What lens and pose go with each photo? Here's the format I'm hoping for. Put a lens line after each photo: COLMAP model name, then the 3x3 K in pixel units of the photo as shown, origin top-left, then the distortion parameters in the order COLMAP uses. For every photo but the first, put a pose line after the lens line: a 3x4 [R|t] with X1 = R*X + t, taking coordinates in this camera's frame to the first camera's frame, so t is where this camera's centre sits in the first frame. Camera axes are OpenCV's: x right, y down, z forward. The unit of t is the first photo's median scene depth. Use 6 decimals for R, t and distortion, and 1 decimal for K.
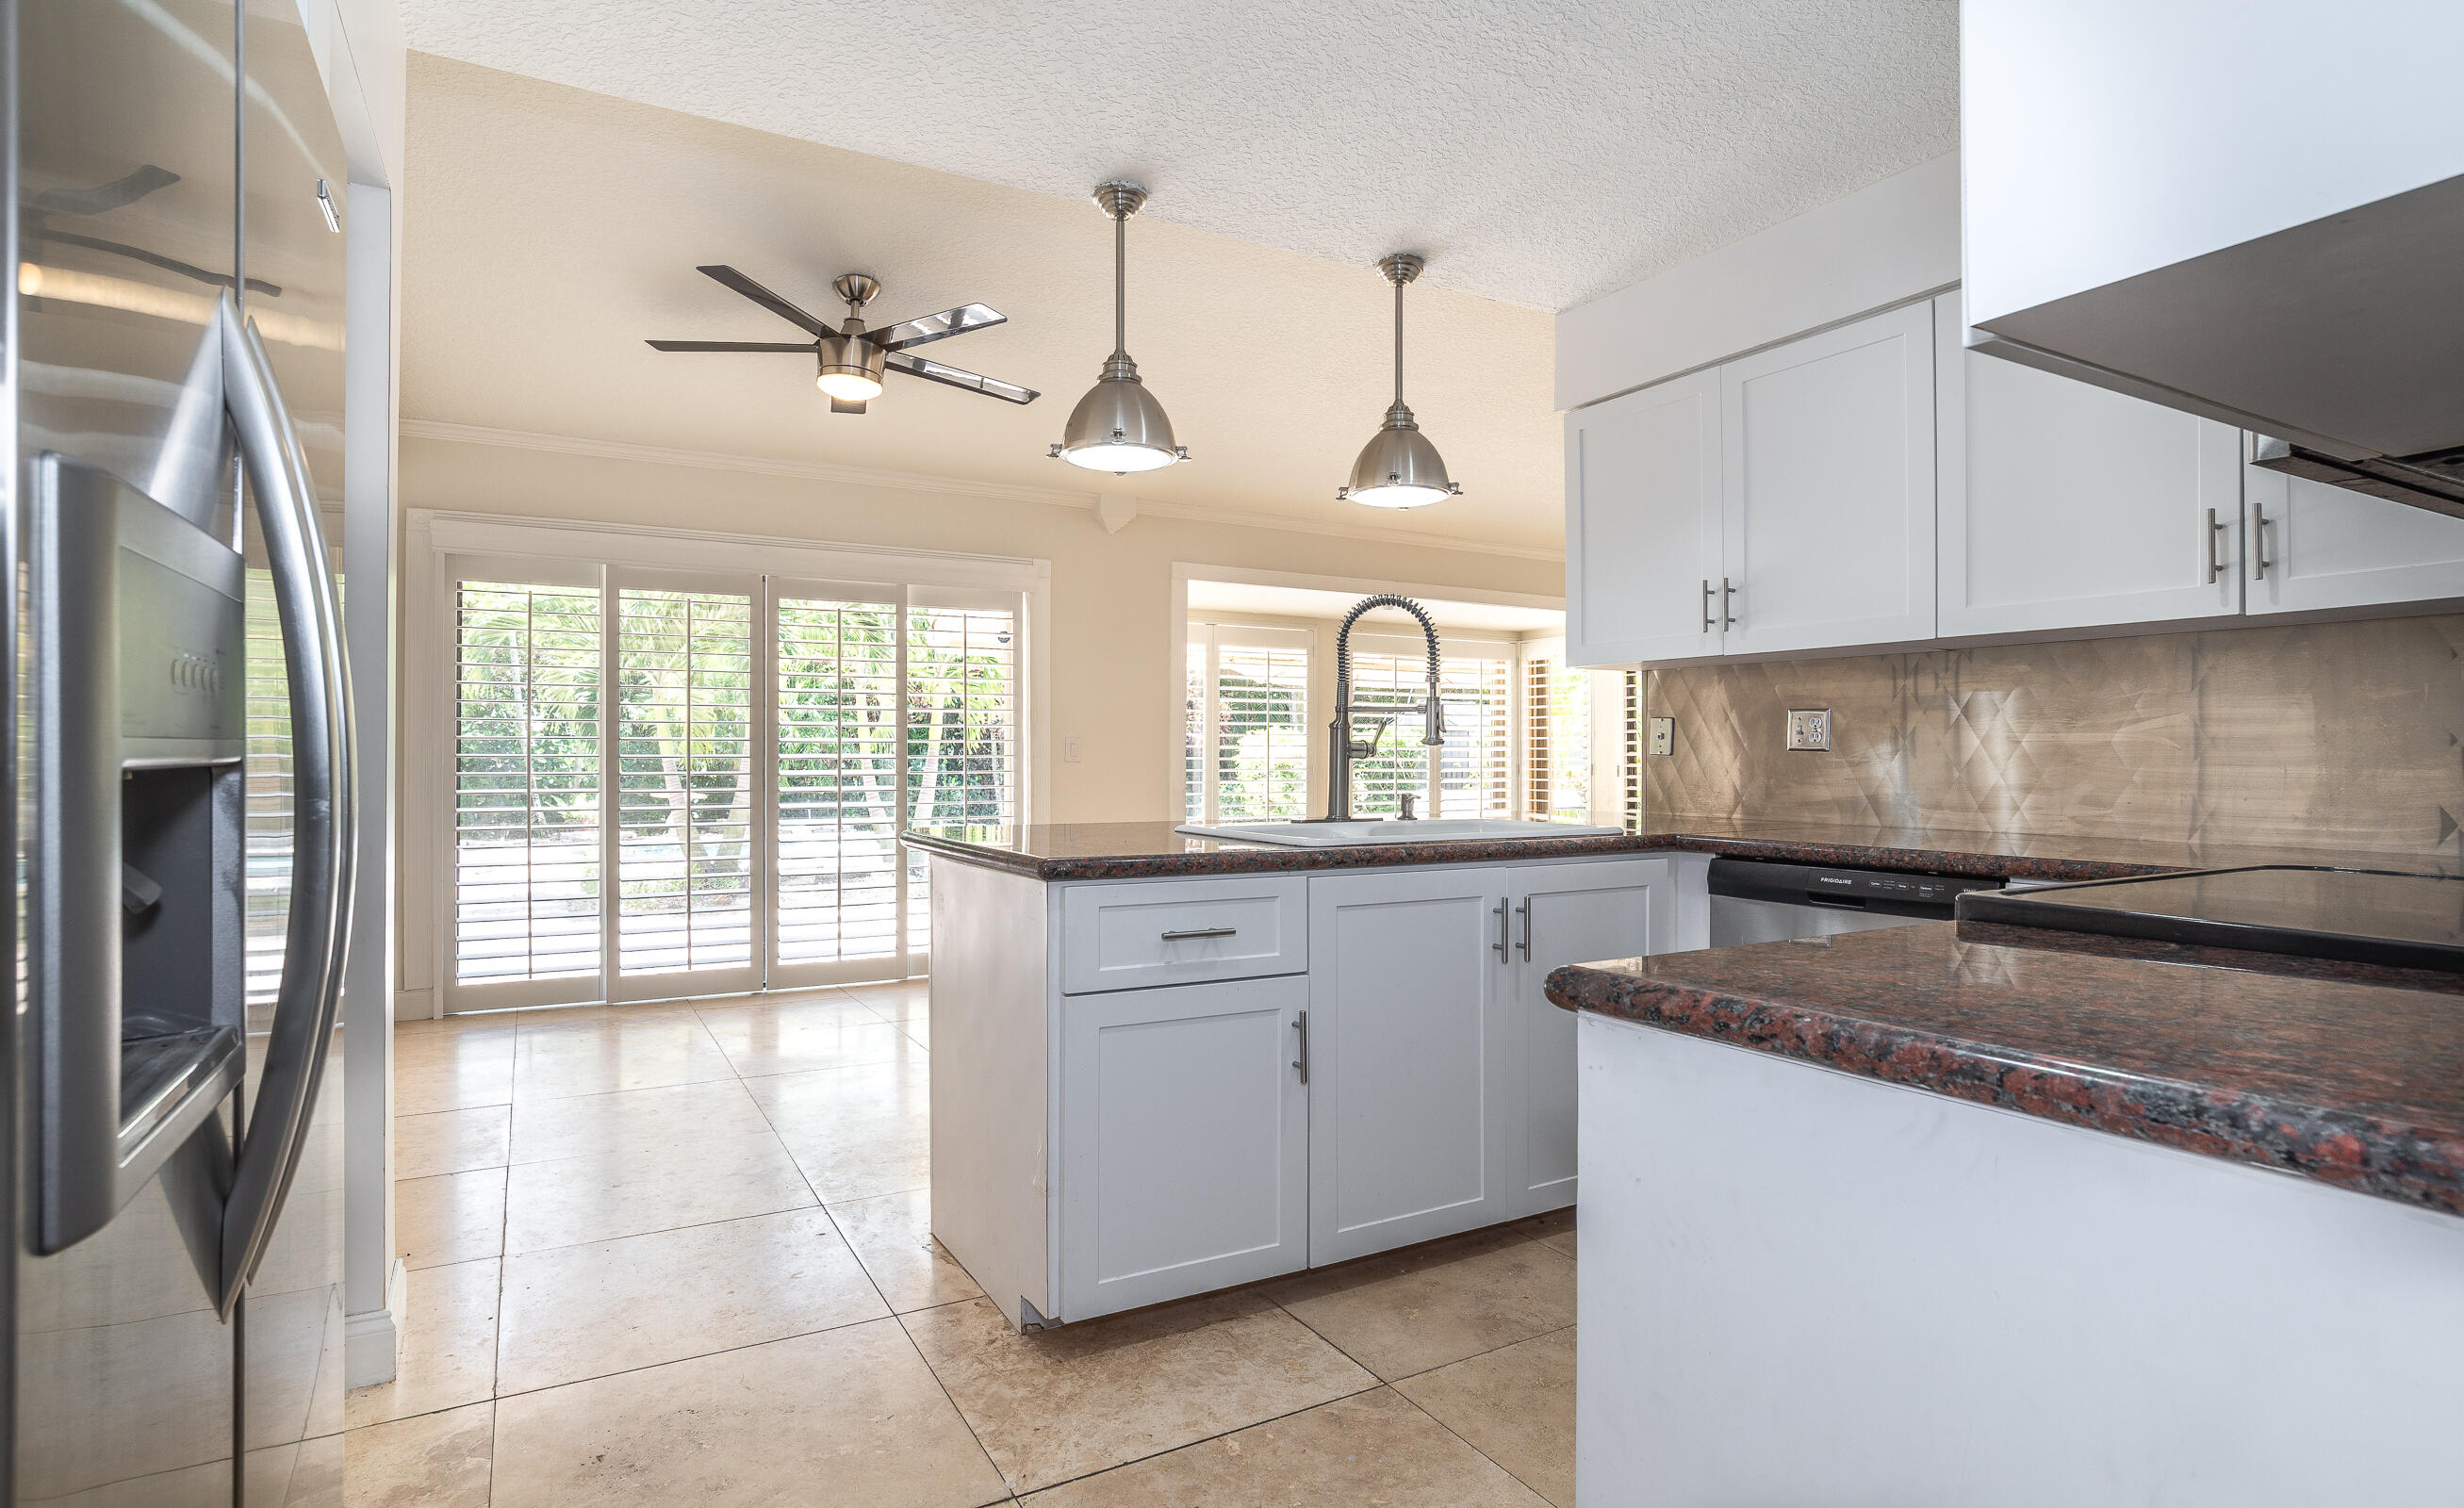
lens RADIAL K [[1236.1, 0, 1225.6], [0, 1236.1, 762.9], [0, 0, 1]] dist [-0.043718, 0.021203]
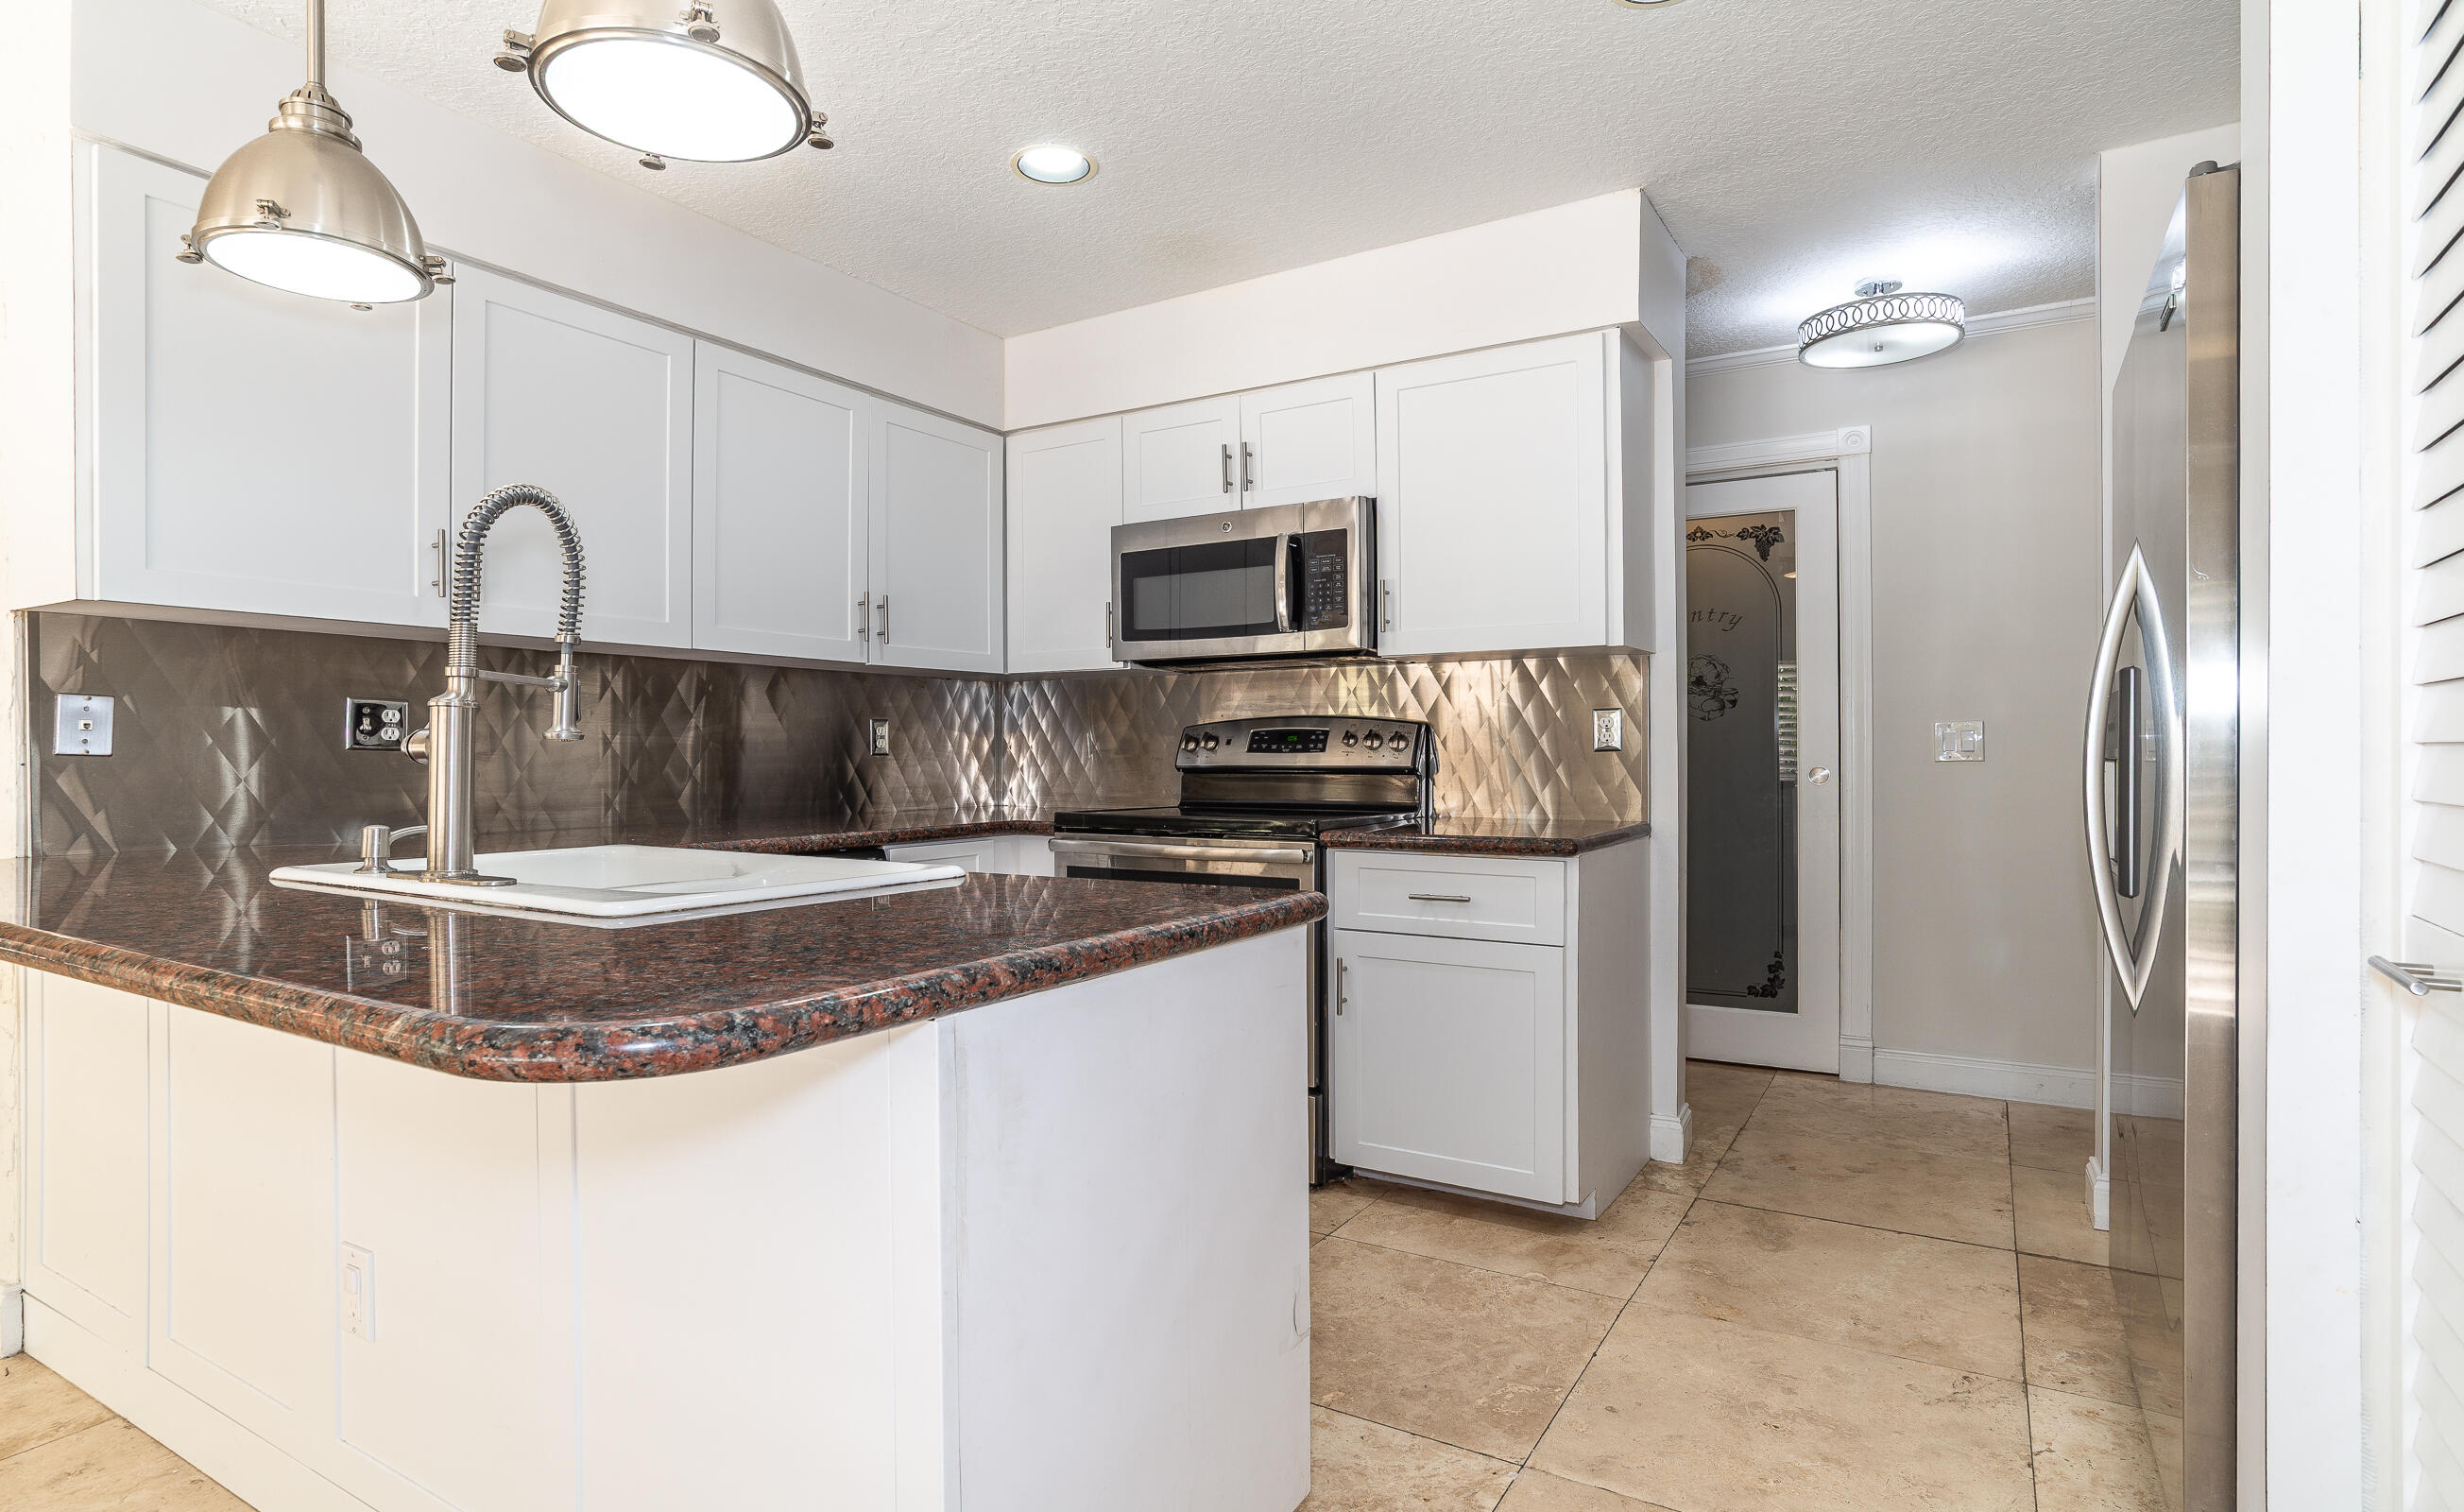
lens RADIAL K [[1236.3, 0, 1225.6], [0, 1236.3, 764.9], [0, 0, 1]] dist [-0.043718, 0.021203]
pose [[-0.485611, -0.006531, 0.874151, -0.512610], [0.005513, 0.999929, 0.010534, -0.005693], [-0.874158, 0.009934, -0.485540, 0.922812]]
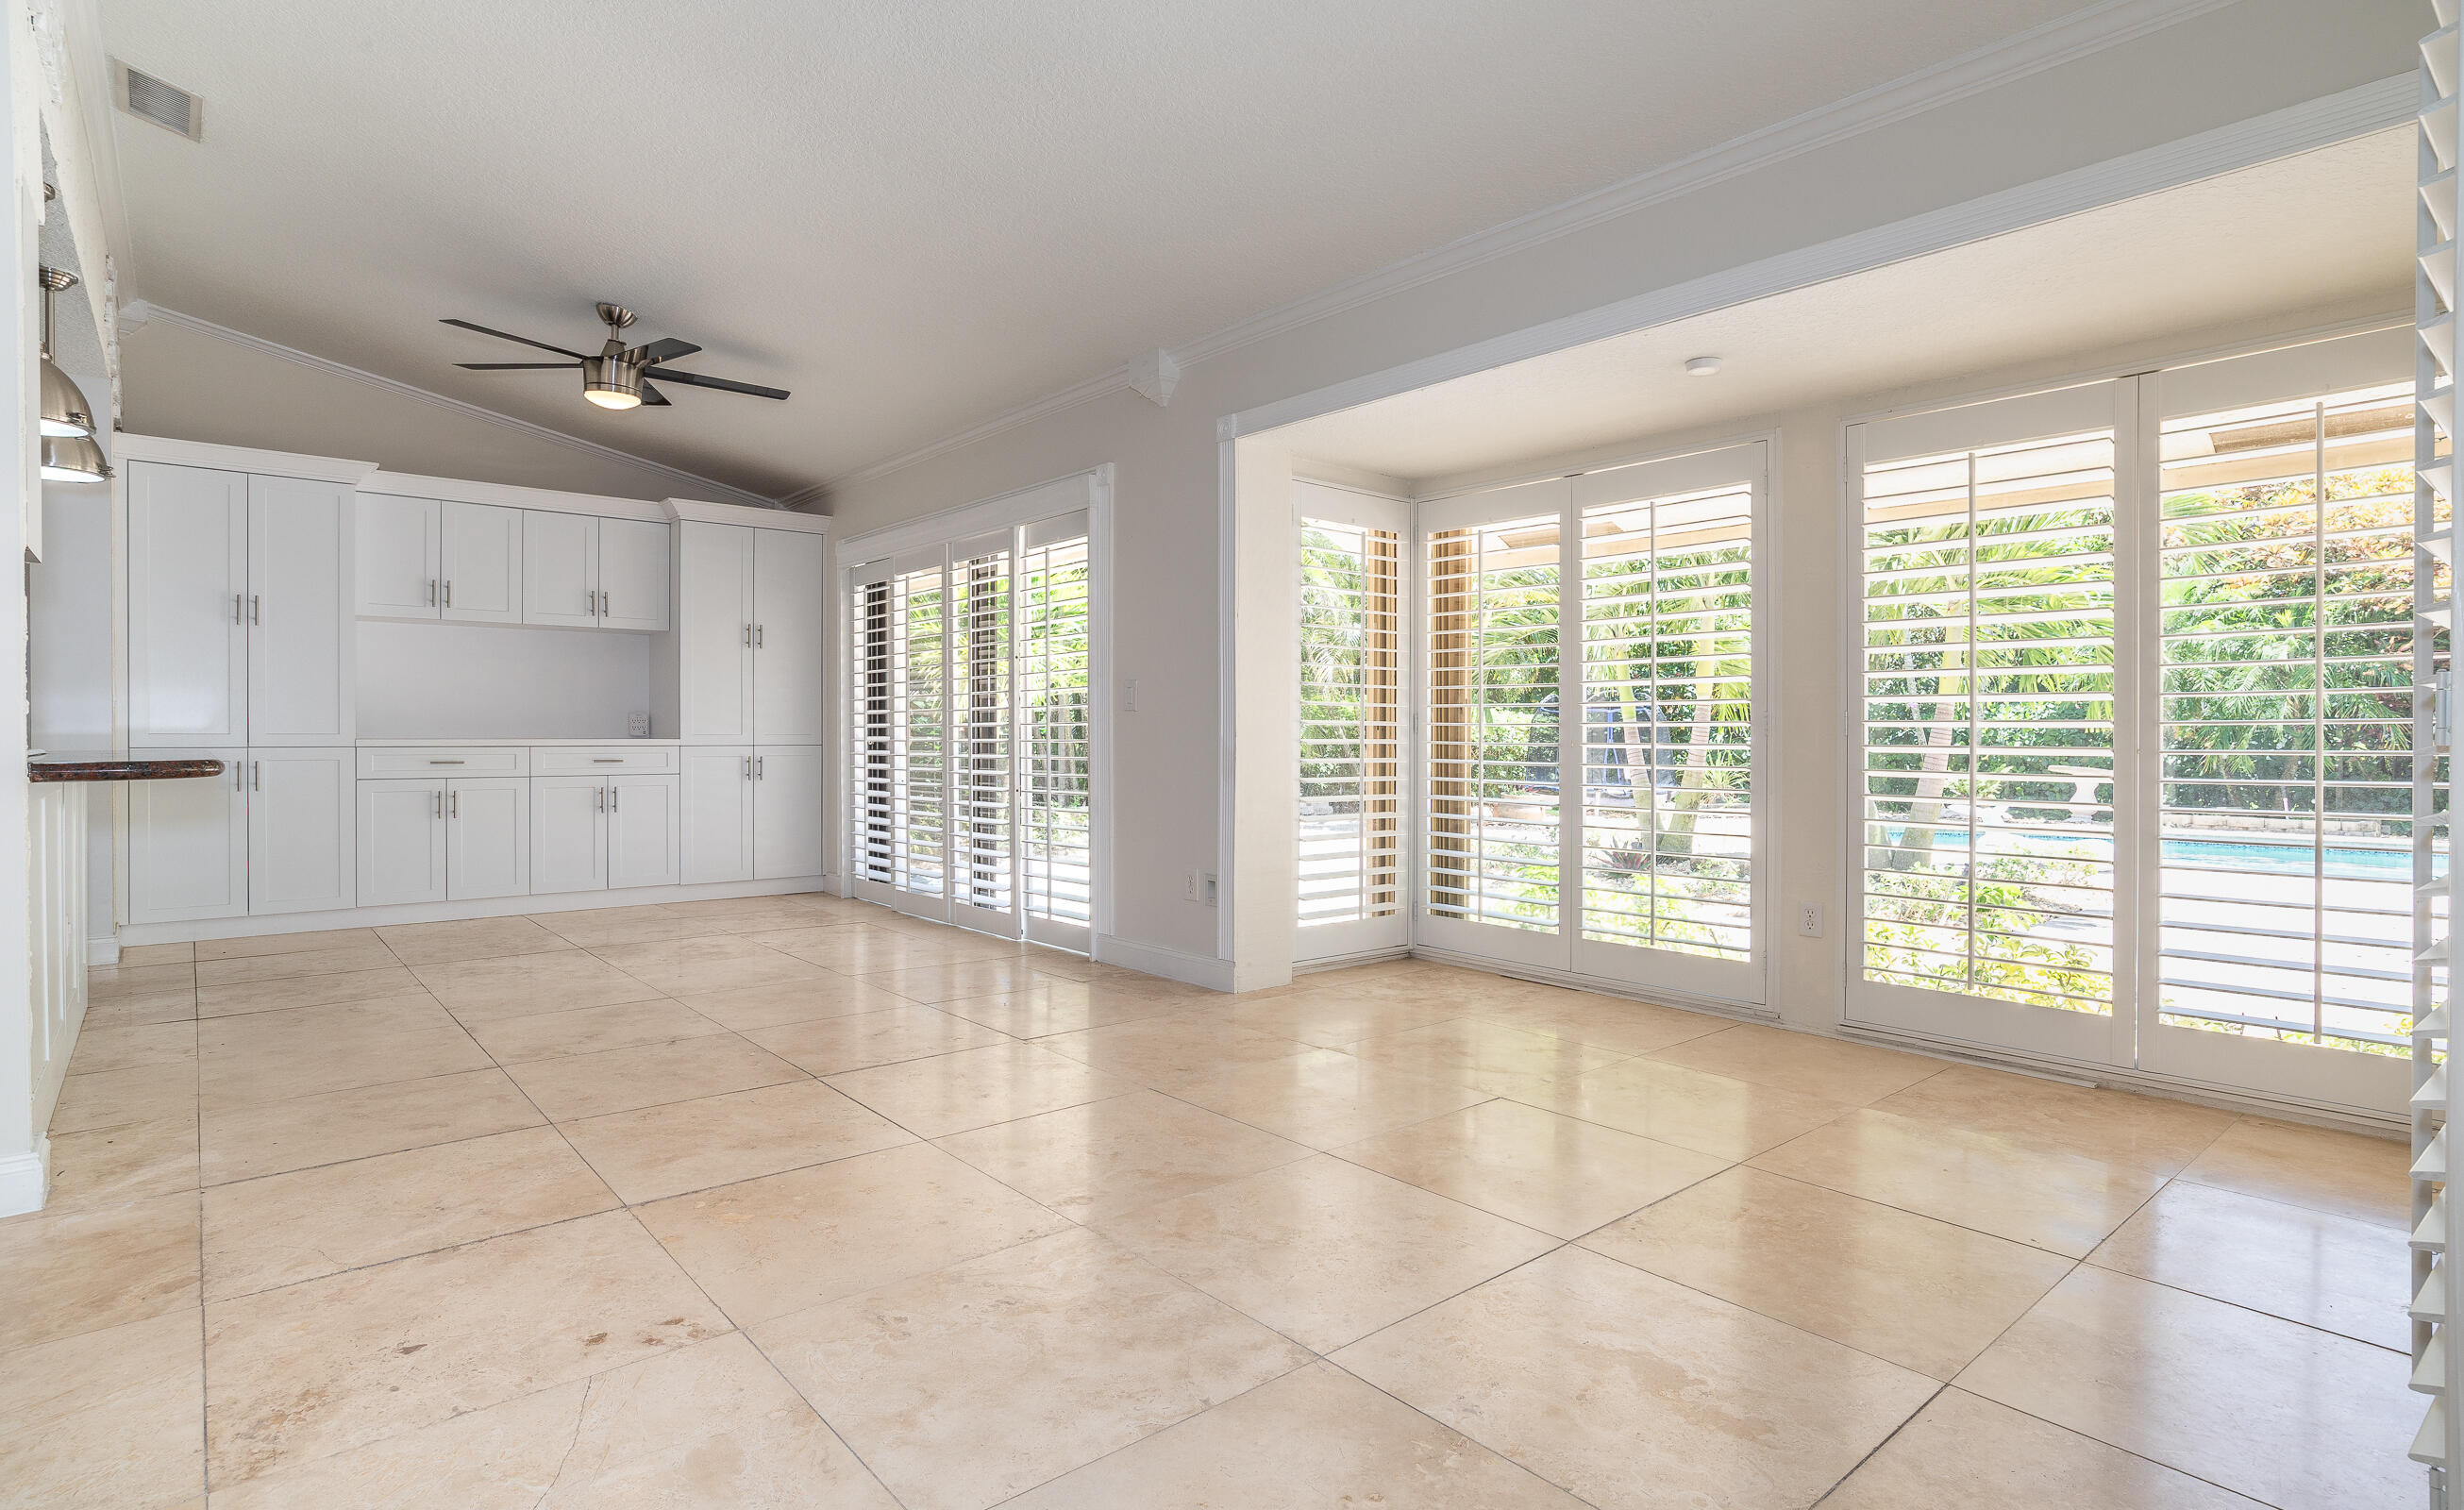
lens RADIAL K [[1222.6, 0, 1237.6], [0, 1222.6, 743.4], [0, 0, 1]] dist [-0.045970, 0.021750]
pose [[0.202268, 0.009443, -0.979285, 1.270268], [-0.005732, 0.999948, 0.008459, 0.026261], [0.979313, 0.003902, 0.202311, 1.770919]]
